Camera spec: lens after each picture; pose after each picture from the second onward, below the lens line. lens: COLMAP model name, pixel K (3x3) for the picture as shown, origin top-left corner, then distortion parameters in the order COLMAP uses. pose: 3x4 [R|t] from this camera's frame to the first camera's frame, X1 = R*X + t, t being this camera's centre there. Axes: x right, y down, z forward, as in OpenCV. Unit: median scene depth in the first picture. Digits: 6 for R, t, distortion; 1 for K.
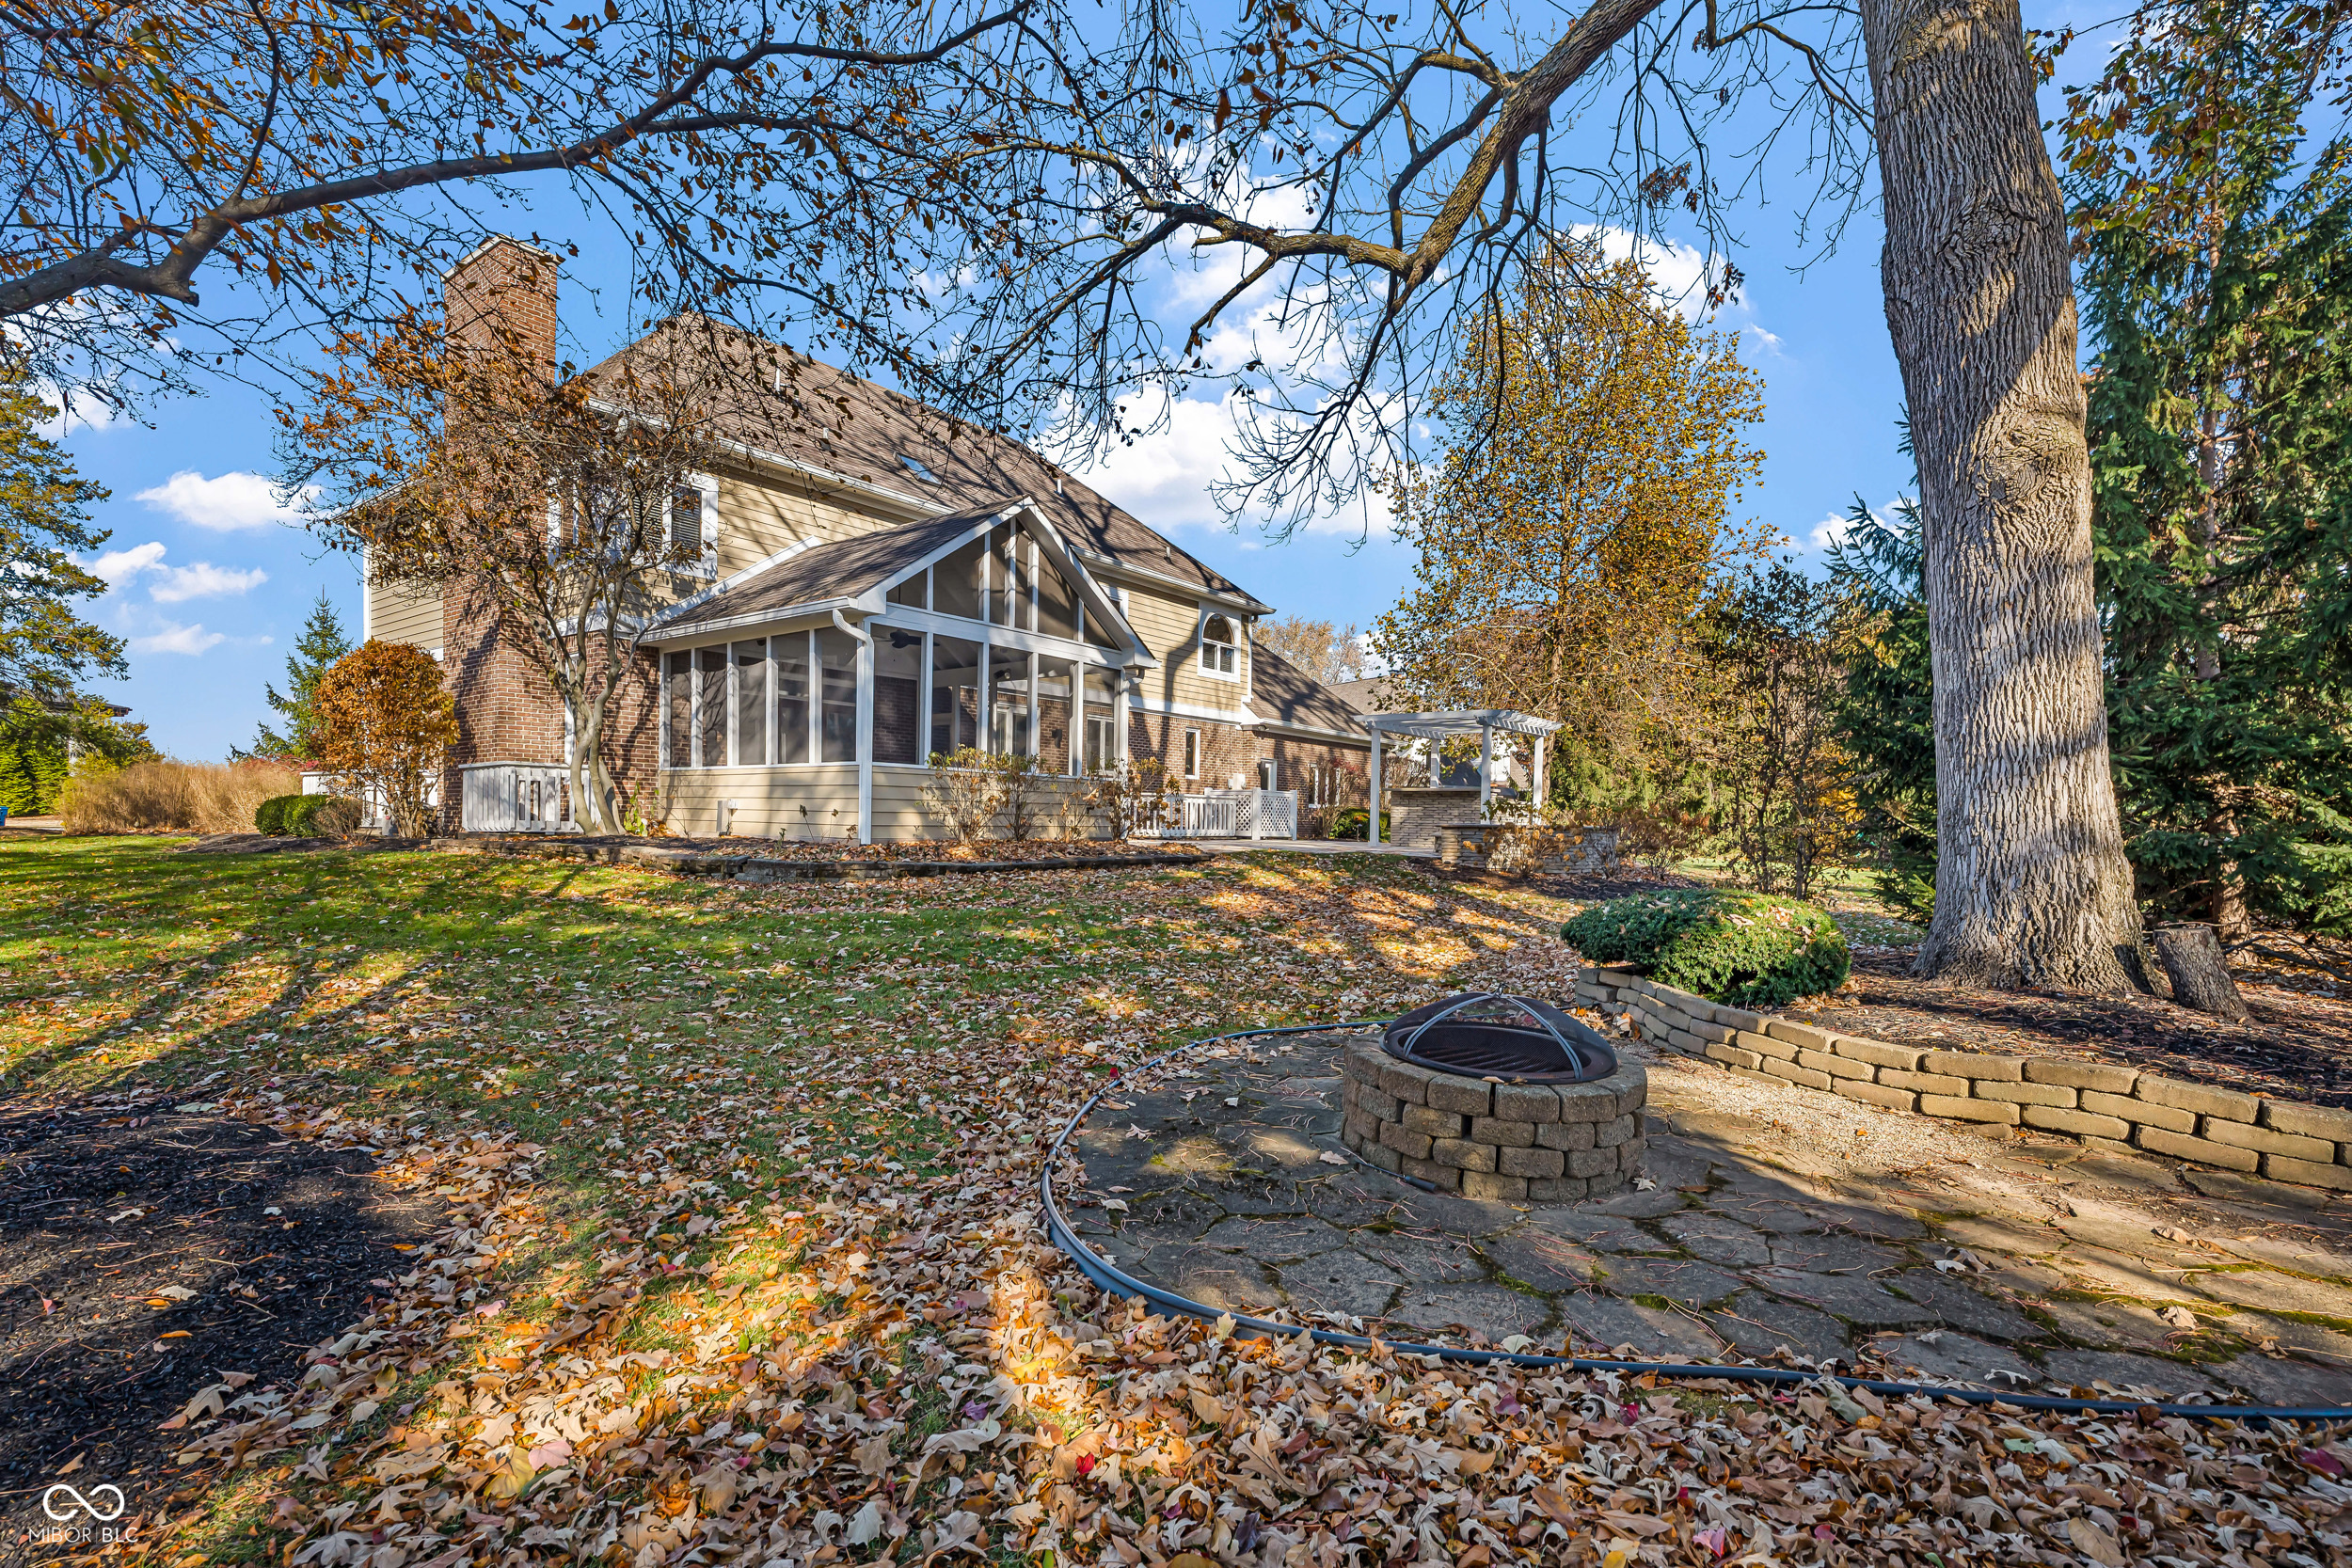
lens RADIAL K [[1089.2, 0, 1172.2], [0, 1089.2, 831.0], [0, 0, 1]] dist [-0.001370, -0.000279]
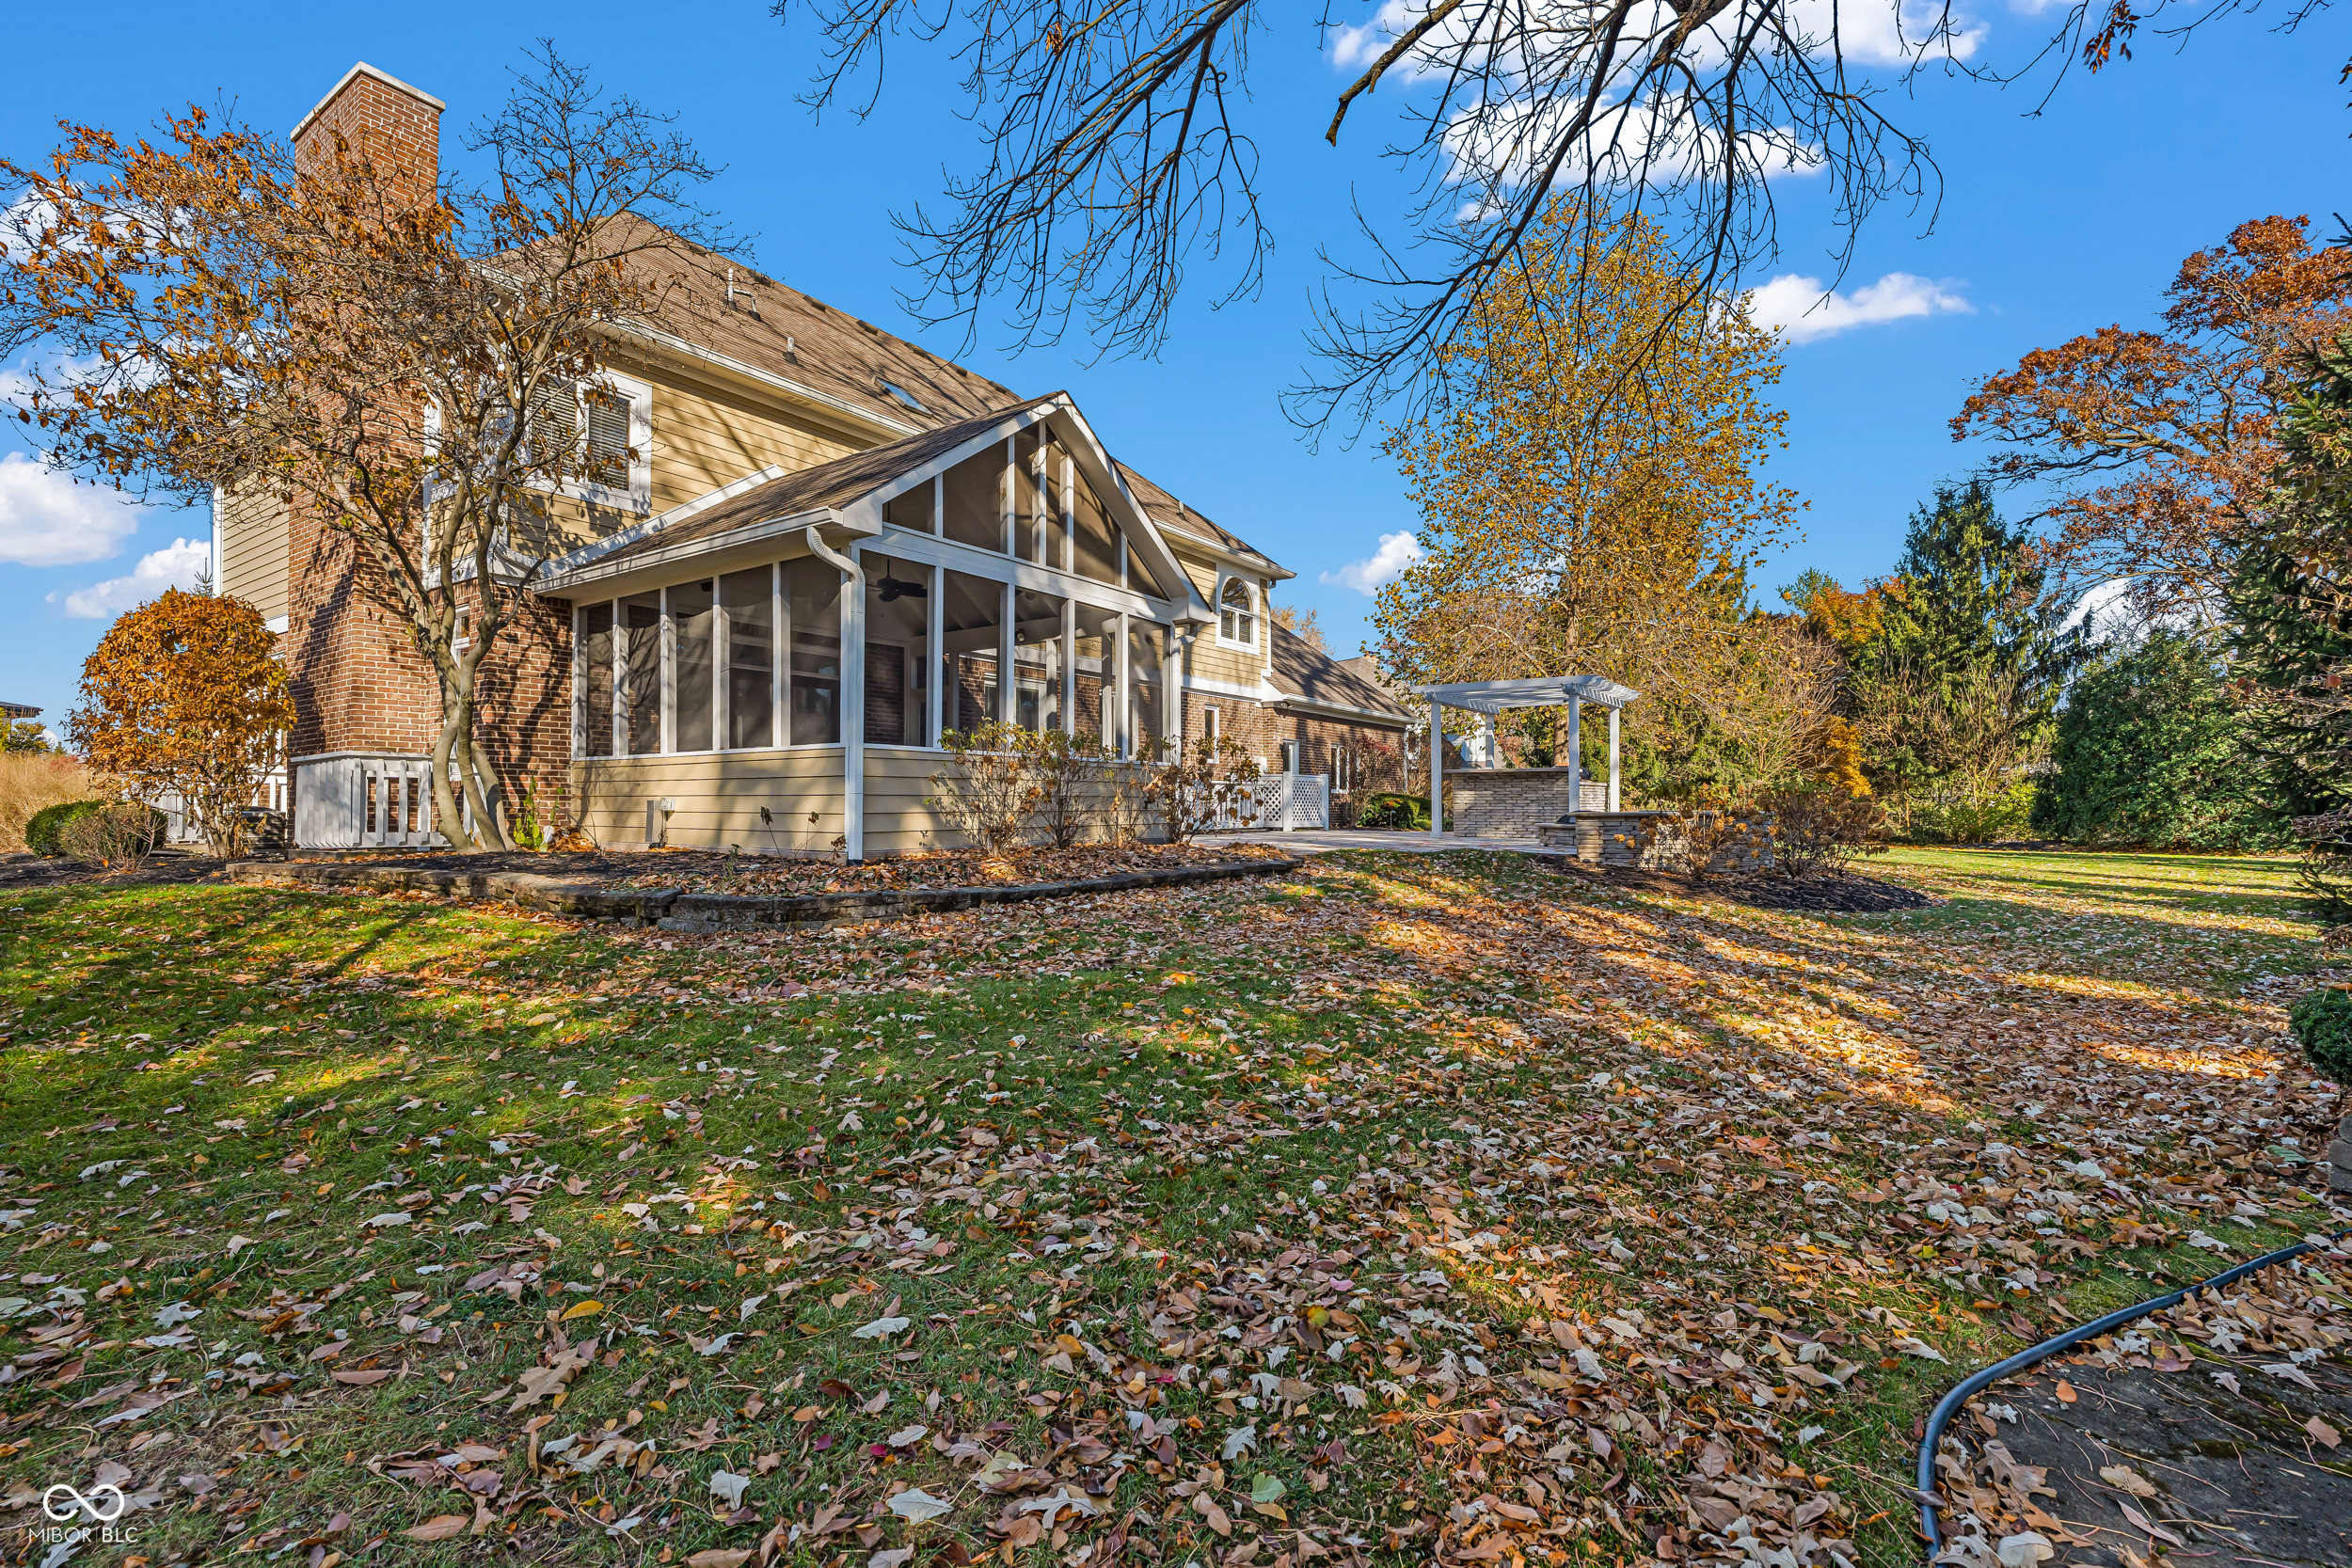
lens RADIAL K [[1050.2, 0, 1176.0], [0, 1050.2, 784.0], [0, 0, 1]] dist [-0.014994, 0.000143]
pose [[0.998674, -0.017209, 0.048523, -0.089021], [0.018649, 0.999394, -0.029382, -0.010931], [-0.047988, 0.030248, 0.998390, 0.260122]]
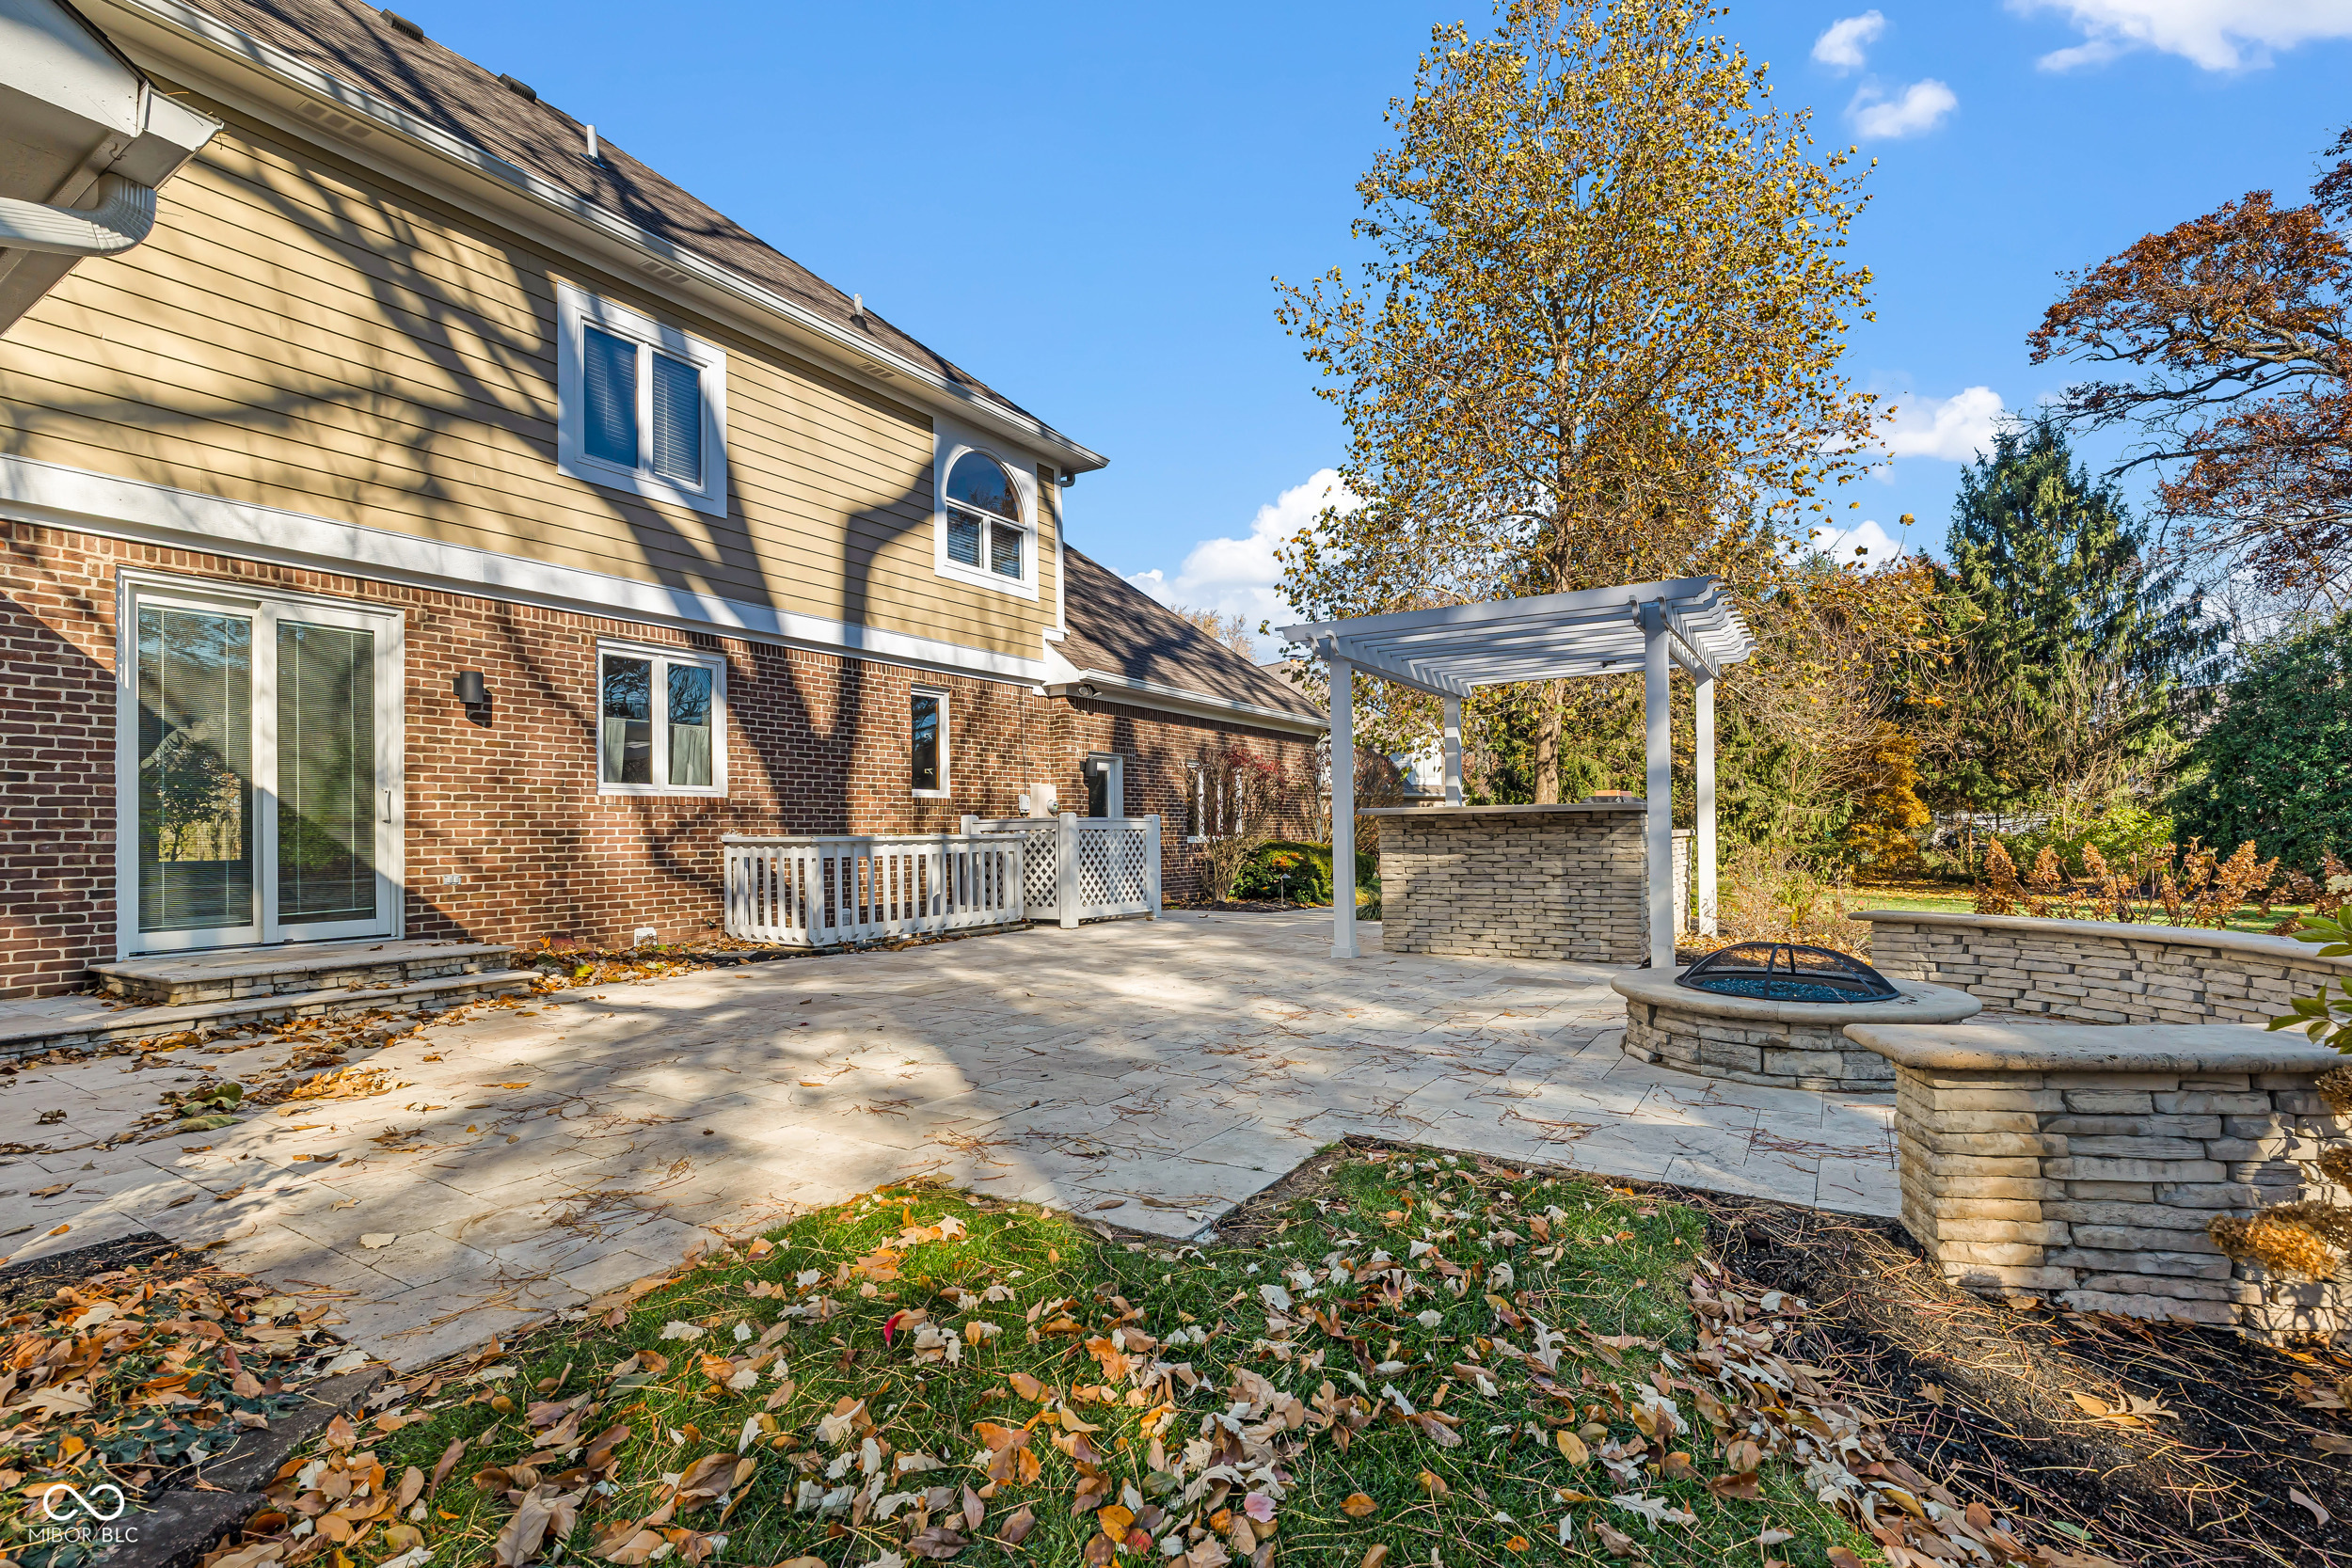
lens RADIAL K [[1089.2, 0, 1172.2], [0, 1089.2, 831.0], [0, 0, 1]] dist [-0.001370, -0.000279]
pose [[0.994419, -0.031760, 0.100610, 0.125090], [0.032916, 0.999410, -0.009850, -0.043195], [-0.100238, 0.013107, 0.994877, 0.894901]]
